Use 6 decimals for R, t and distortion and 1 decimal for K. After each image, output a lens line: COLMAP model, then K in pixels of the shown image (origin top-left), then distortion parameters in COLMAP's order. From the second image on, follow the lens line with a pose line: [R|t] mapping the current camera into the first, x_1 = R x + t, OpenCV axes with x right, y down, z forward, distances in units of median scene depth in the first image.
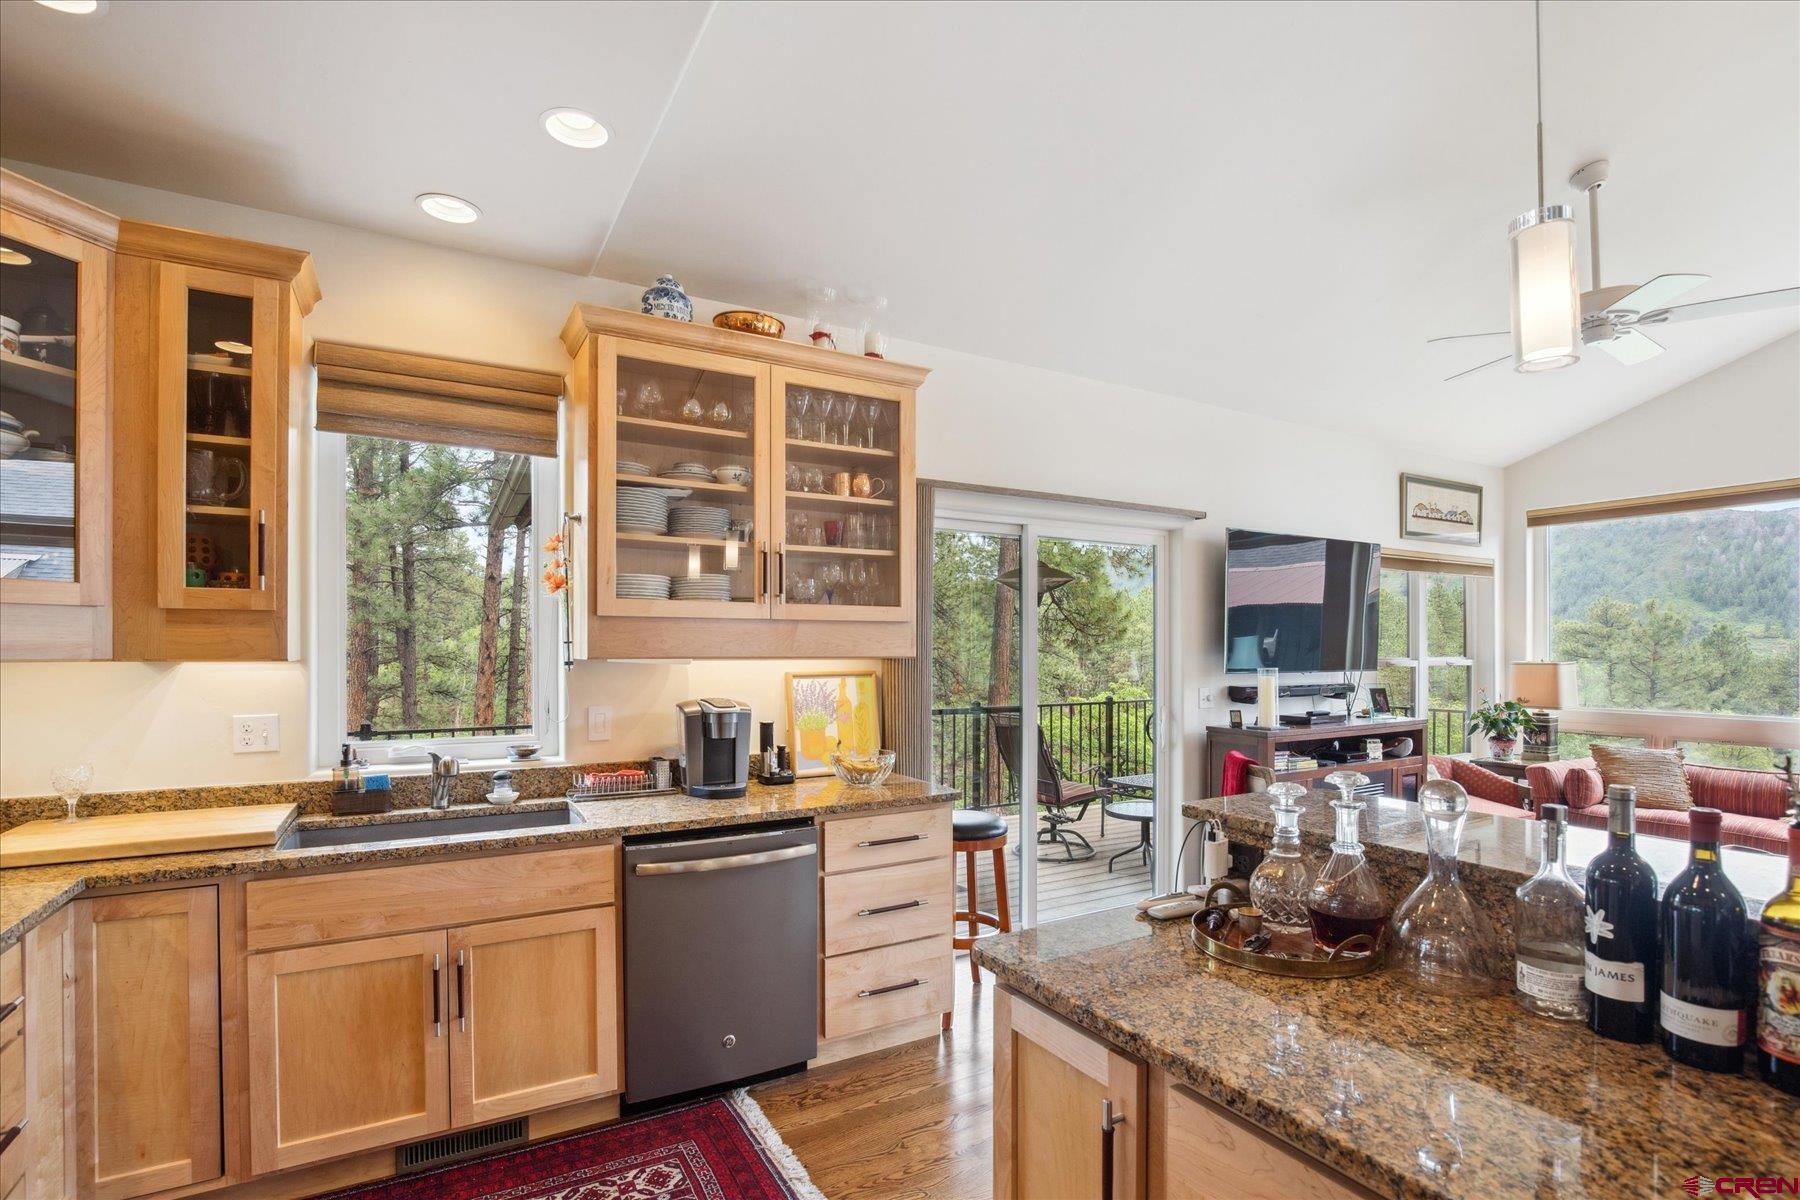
lens RADIAL K [[843.9, 0, 897.3], [0, 843.9, 655.6], [0, 0, 1]] dist [-0.037651, 0.009097]
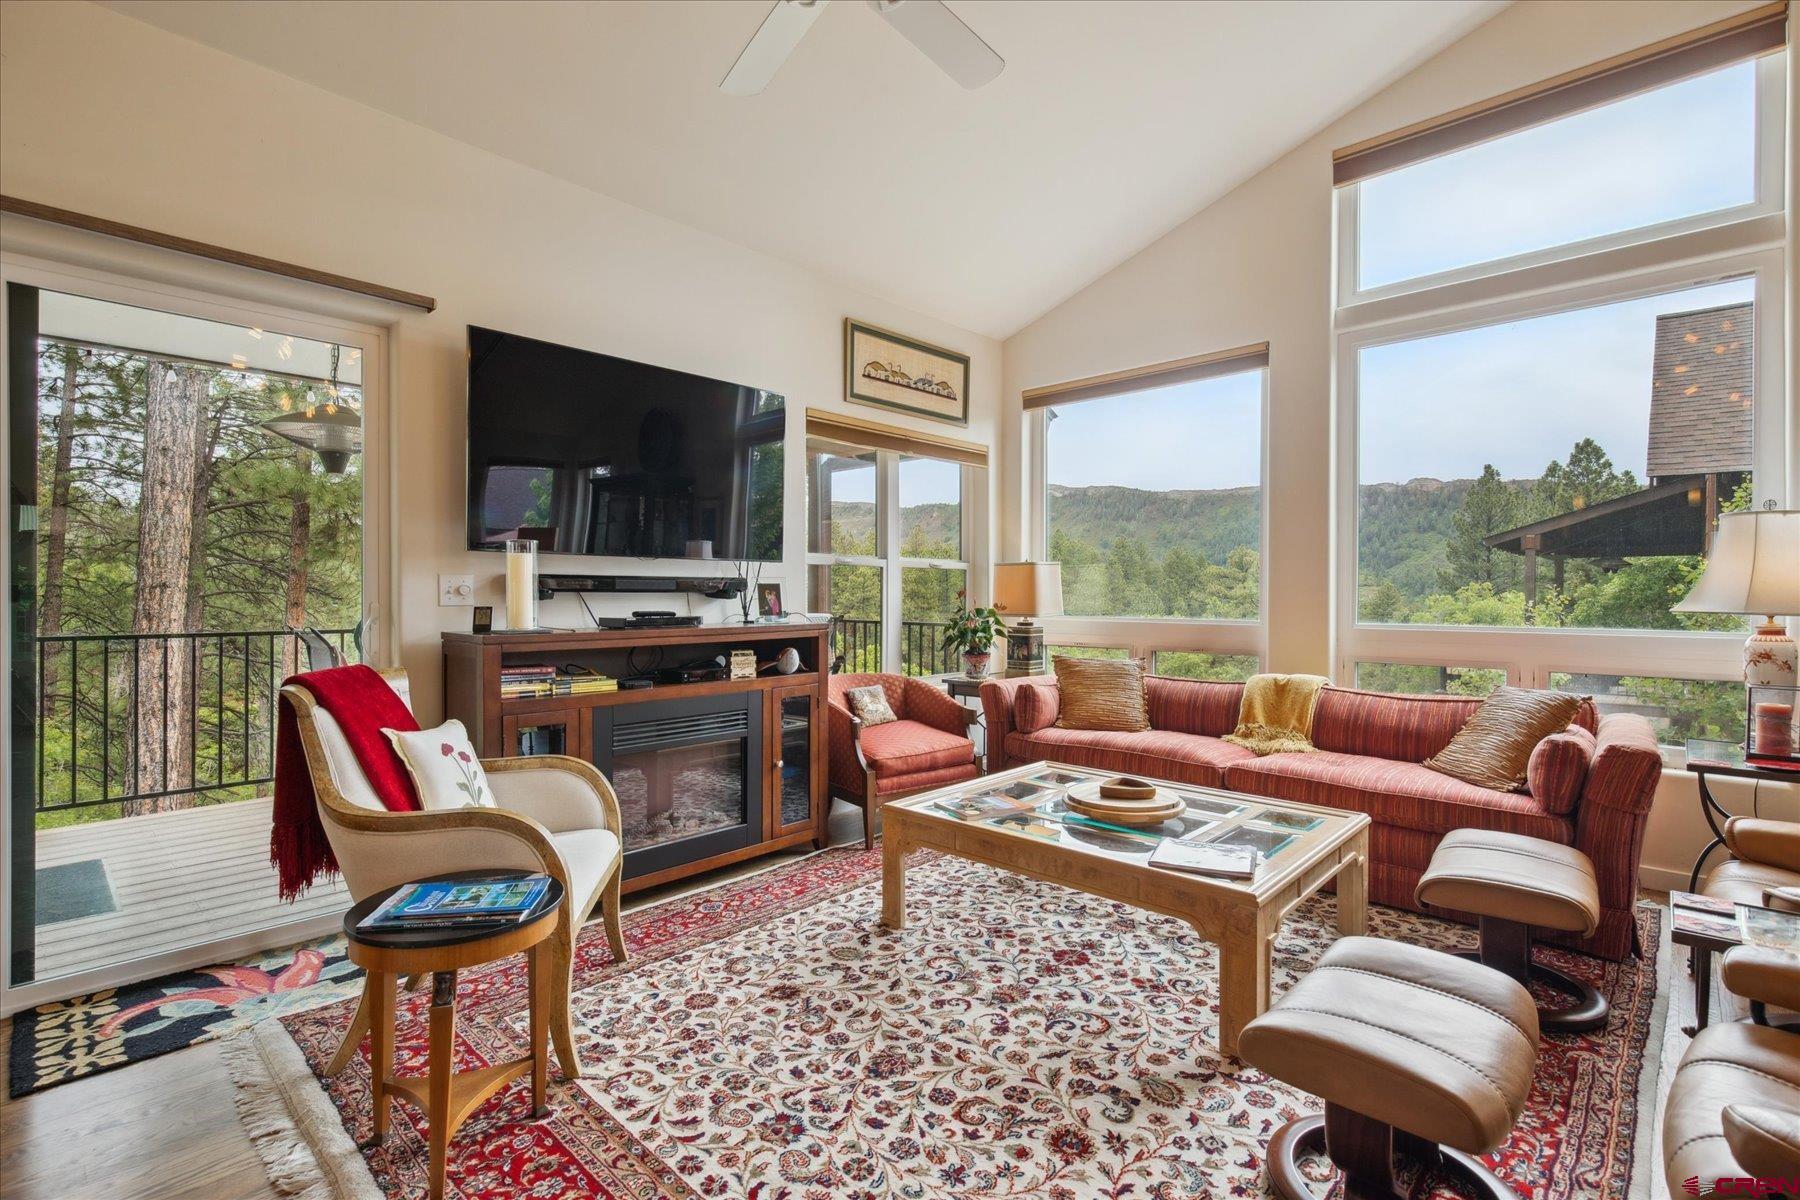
lens RADIAL K [[823.5, 0, 900.0], [0, 823.5, 600.0], [0, 0, 1]] dist [0.002230, 0.000518]
pose [[0.954891, -0.002081, 0.296951, 0.796408], [0.002588, 0.999996, -0.001315, 0.093496], [-0.296947, 0.002024, 0.954892, 0.448031]]
